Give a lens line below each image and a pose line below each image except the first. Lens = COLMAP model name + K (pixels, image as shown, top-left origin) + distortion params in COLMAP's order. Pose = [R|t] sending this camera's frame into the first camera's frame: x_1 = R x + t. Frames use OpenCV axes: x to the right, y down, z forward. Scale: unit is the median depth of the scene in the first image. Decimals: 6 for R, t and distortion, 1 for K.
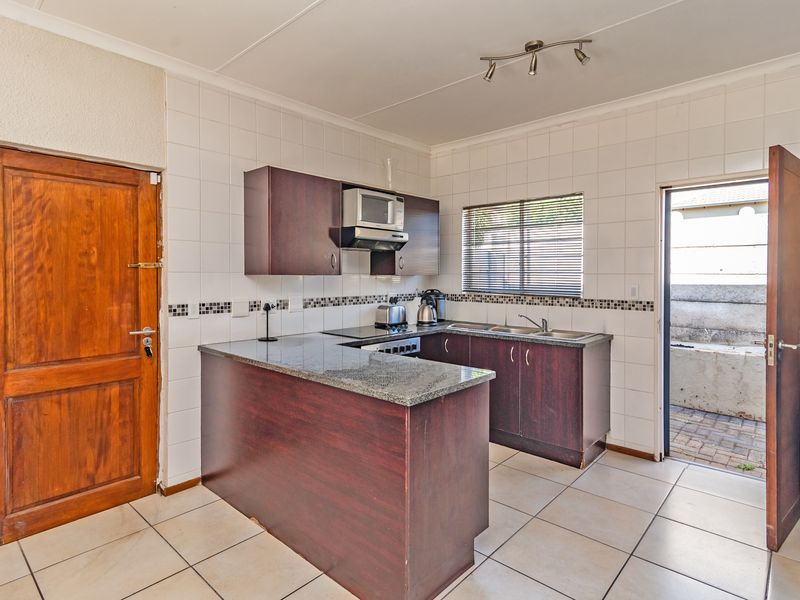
lens RADIAL K [[446.1, 0, 399.4], [0, 446.1, 291.4], [0, 0, 1]] dist [0.001392, -0.000213]
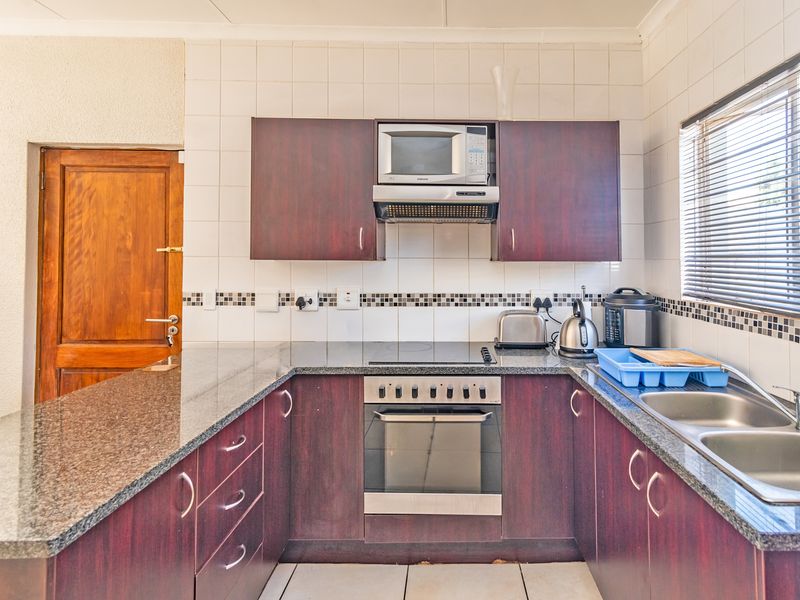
lens RADIAL K [[456.3, 0, 391.1], [0, 456.3, 248.1], [0, 0, 1]] dist [0.001272, 0.000342]
pose [[0.689609, -0.018705, -0.723941, 0.415851], [-0.030731, 0.998010, -0.055060, -0.020224], [0.723530, 0.060217, 0.687661, 0.617521]]
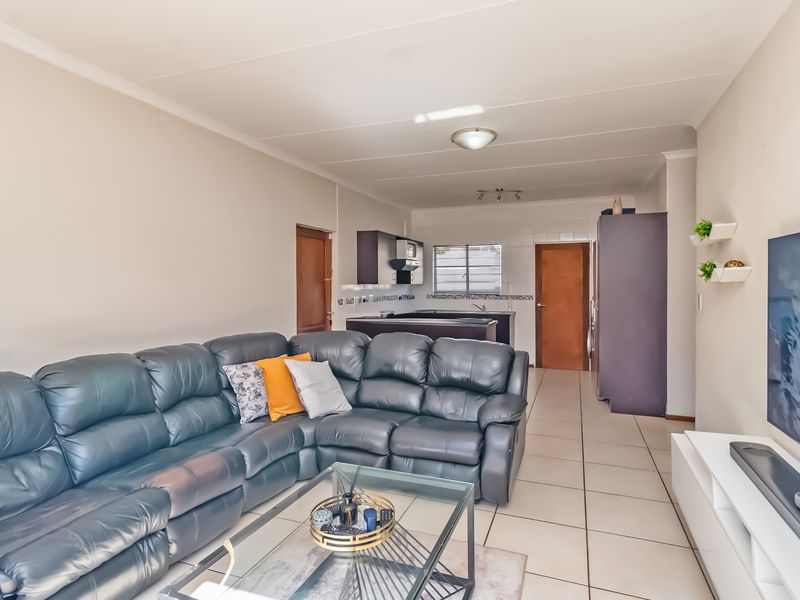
lens RADIAL K [[446.1, 0, 399.4], [0, 446.1, 291.4], [0, 0, 1]] dist [0.001392, -0.000213]
pose [[0.935725, -0.011025, 0.352558, -0.880827], [0.018604, 0.999663, -0.018114, 0.032093], [-0.352239, 0.023509, 0.935615, -0.880347]]
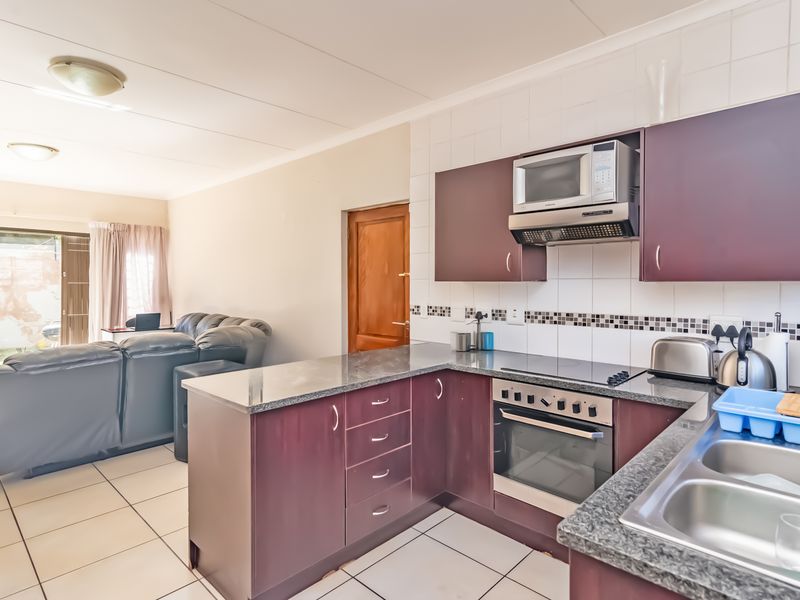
lens RADIAL K [[446.1, 0, 399.4], [0, 446.1, 291.4], [0, 0, 1]] dist [0.001392, -0.000213]
pose [[-0.030167, 0.019238, -0.999360, 0.707949], [-0.037494, 0.999089, 0.020364, -0.031216], [0.998841, 0.038084, -0.029418, 0.936238]]
